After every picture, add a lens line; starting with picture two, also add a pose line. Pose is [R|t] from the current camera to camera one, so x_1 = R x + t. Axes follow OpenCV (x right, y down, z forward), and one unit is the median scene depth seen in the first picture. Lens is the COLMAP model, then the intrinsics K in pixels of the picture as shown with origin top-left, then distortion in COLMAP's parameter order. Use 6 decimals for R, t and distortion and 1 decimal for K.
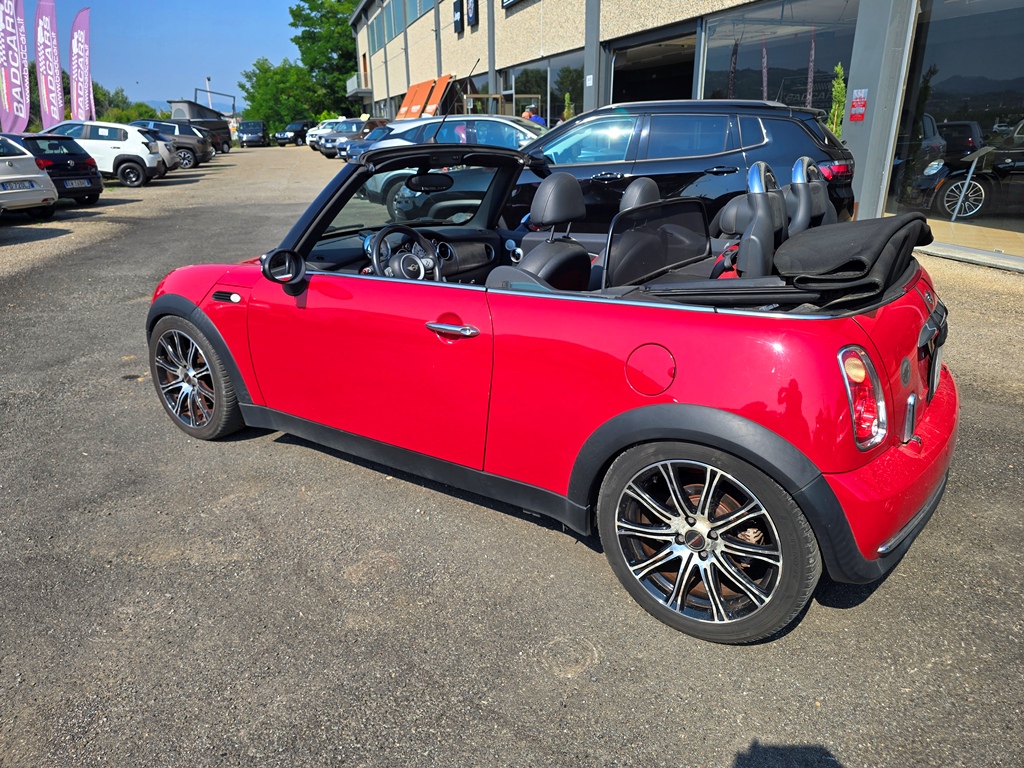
lens RADIAL K [[694.1, 0, 515.8], [0, 694.1, 380.6], [0, 0, 1]] dist [0.040578, -0.032300]
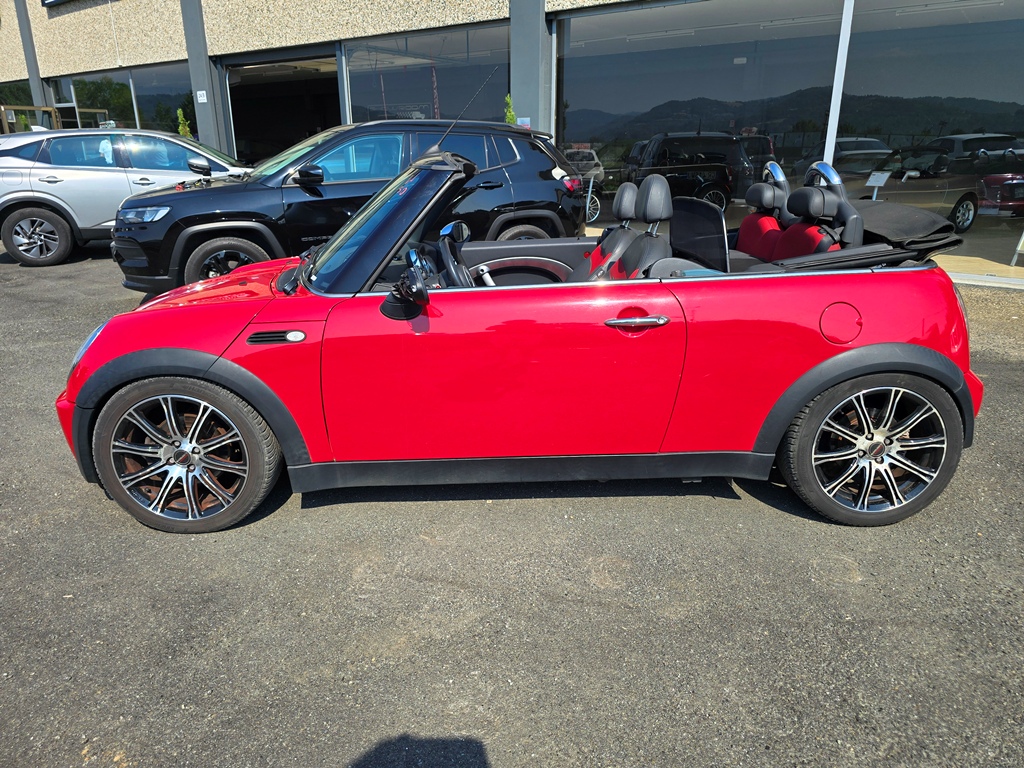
lens RADIAL K [[697.5, 0, 519.6], [0, 697.5, 383.5], [0, 0, 1]] dist [0.034282, -0.027556]
pose [[0.812894, -0.175322, 0.555396, -0.150993], [0.192075, 0.980965, 0.028534, -0.008537], [-0.549827, 0.083483, 0.831096, 0.041858]]
